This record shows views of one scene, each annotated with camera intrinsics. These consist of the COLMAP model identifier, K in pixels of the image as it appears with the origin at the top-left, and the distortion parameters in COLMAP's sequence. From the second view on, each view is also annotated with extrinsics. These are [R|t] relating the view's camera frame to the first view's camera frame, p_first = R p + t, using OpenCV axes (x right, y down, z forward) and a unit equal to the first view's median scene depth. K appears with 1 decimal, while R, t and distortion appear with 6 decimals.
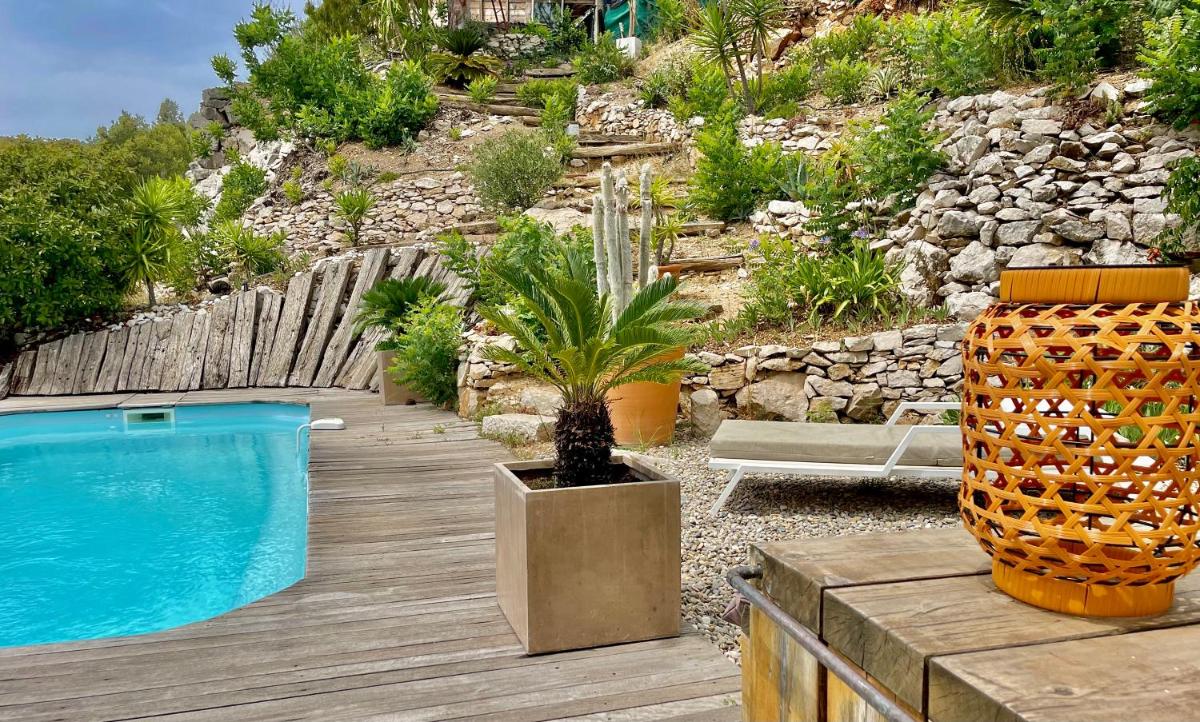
lens RADIAL K [[895.0, 0, 602.4], [0, 895.0, 424.3], [0, 0, 1]] dist [0.023753, -0.008032]
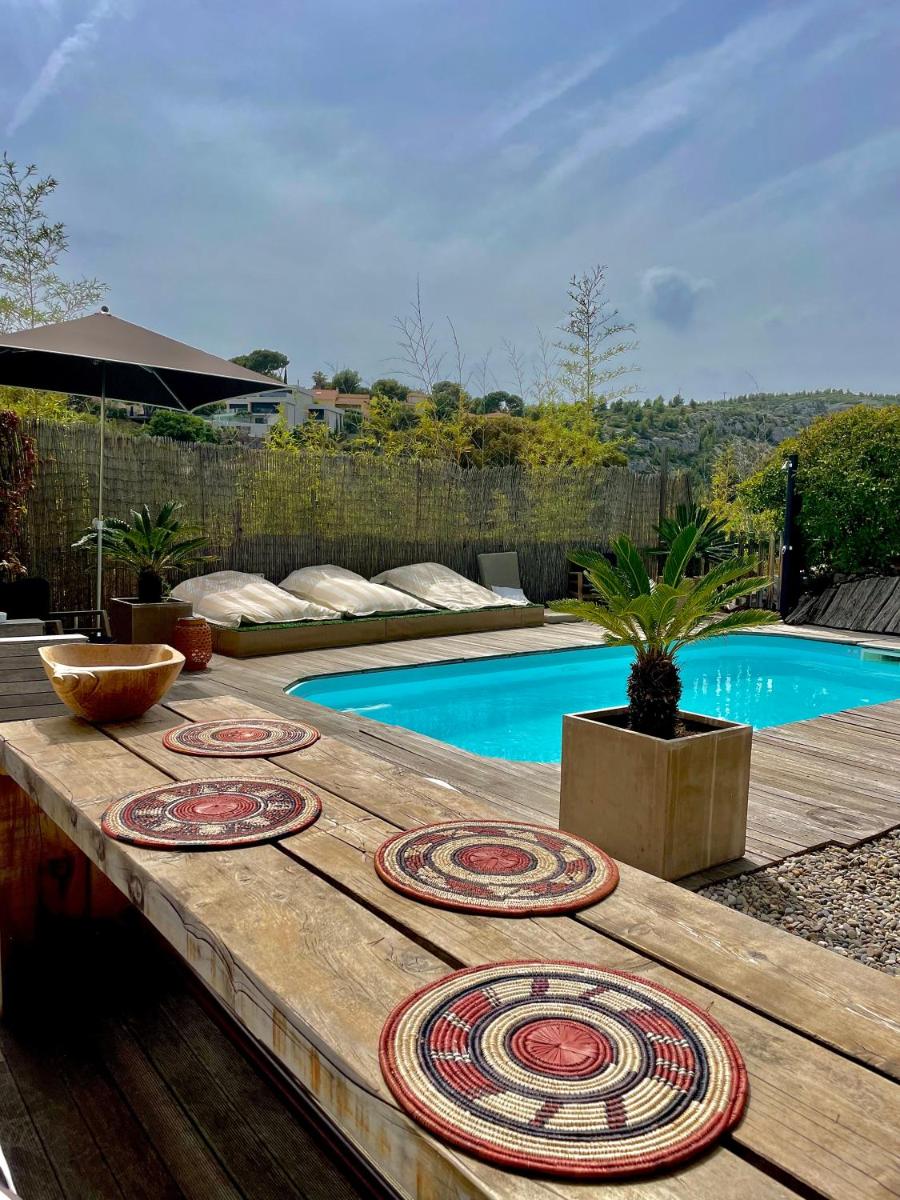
lens RADIAL K [[899.6, 0, 446.6], [0, 899.6, 601.7], [0, 0, 1]] dist [0.039740, -0.011581]
pose [[0.380110, 0.102208, -0.919277, 0.247174], [-0.169935, 0.984675, 0.039214, -0.024207], [0.909197, 0.141312, 0.391654, 0.079191]]
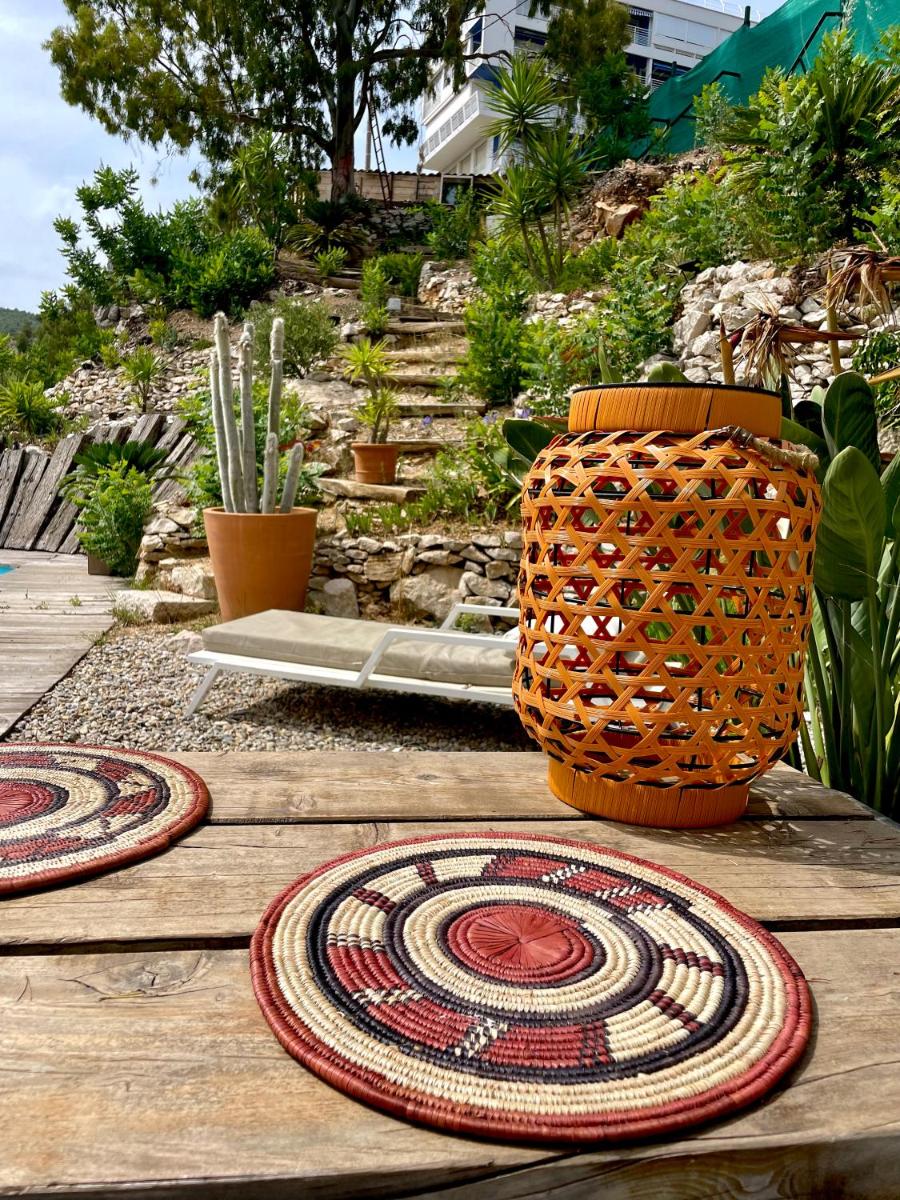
lens RADIAL K [[899.6, 0, 445.3], [0, 899.6, 608.5], [0, 0, 1]] dist [0.039740, -0.011581]
pose [[0.990678, 0.075693, -0.113256, 0.198053], [-0.076643, 0.997050, -0.004051, -0.008453], [0.112615, 0.012694, 0.993558, 0.073459]]
